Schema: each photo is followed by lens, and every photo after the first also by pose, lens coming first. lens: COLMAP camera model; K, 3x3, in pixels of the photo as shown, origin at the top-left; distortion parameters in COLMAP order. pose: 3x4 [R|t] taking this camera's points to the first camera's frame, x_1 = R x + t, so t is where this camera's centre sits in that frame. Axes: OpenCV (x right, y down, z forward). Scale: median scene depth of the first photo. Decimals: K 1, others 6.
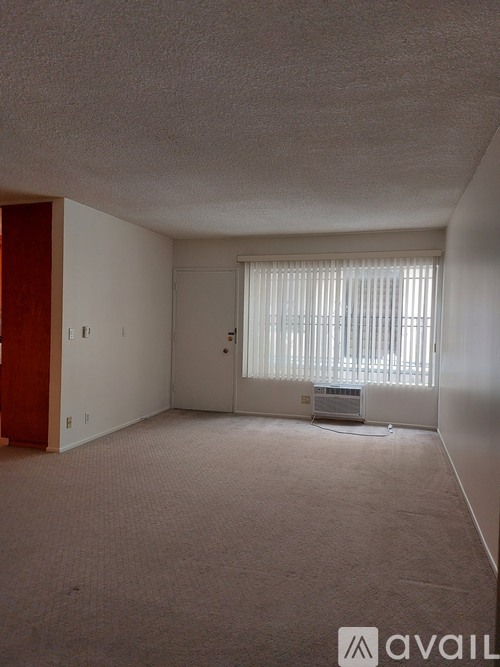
lens RADIAL K [[475.1, 0, 250.0], [0, 475.1, 333.5], [0, 0, 1]] dist [0.038317, -0.007455]
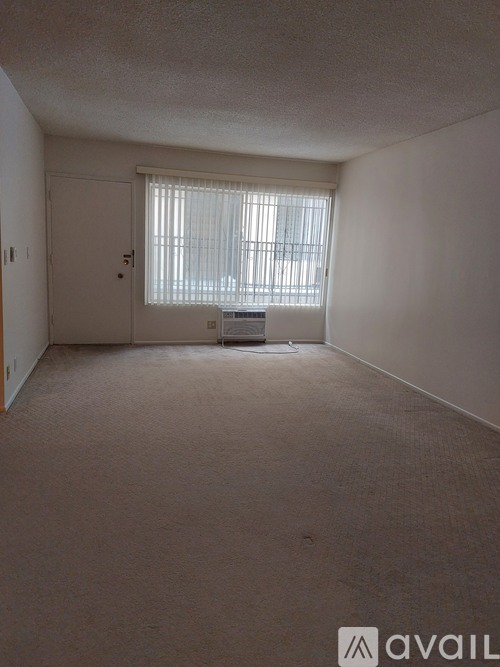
lens RADIAL K [[475.1, 0, 250.0], [0, 475.1, 333.5], [0, 0, 1]] dist [0.038317, -0.007455]
pose [[0.846940, -0.071591, 0.526847, -0.353224], [-0.019537, 0.986034, 0.165396, -0.010120], [-0.531330, -0.150373, 0.833712, 0.120476]]
